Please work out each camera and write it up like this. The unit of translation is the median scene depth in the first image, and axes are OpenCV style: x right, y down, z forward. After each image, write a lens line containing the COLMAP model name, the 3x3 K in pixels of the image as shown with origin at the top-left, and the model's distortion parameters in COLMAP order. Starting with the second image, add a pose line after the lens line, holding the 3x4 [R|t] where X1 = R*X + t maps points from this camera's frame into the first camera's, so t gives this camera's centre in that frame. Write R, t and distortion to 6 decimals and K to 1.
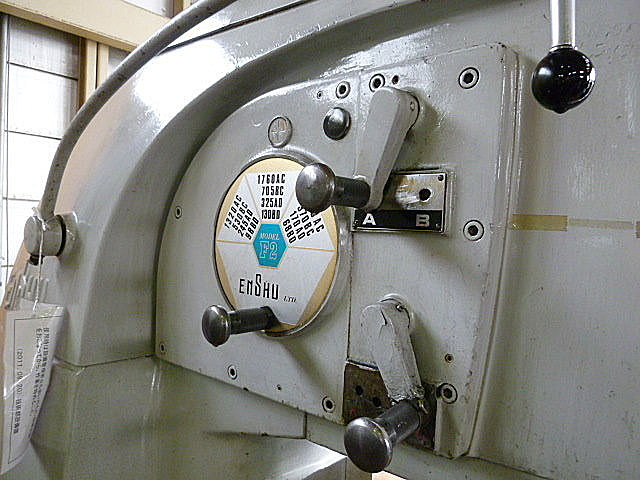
lens RADIAL K [[483.5, 0, 322.0], [0, 483.5, 243.3], [0, 0, 1]] dist [-0.028656, 0.003963]
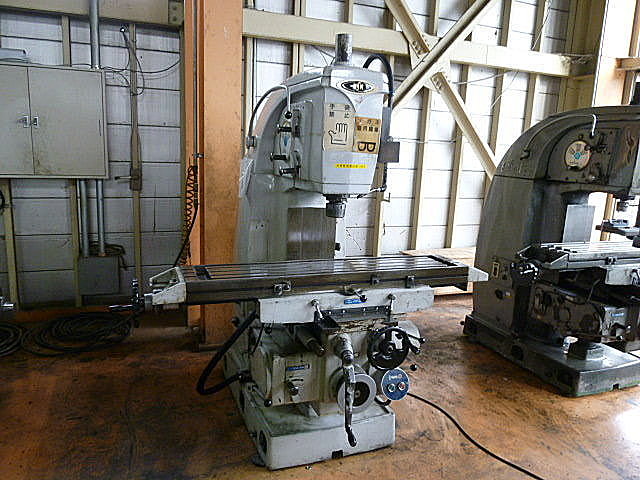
lens RADIAL K [[483.5, 0, 322.0], [0, 483.5, 243.3], [0, 0, 1]] dist [-0.028656, 0.003963]
pose [[0.881313, 0.090203, -0.463843, 1.926818], [-0.021360, 0.988212, 0.151593, 0.207428], [0.472049, -0.123693, 0.872851, -2.355722]]
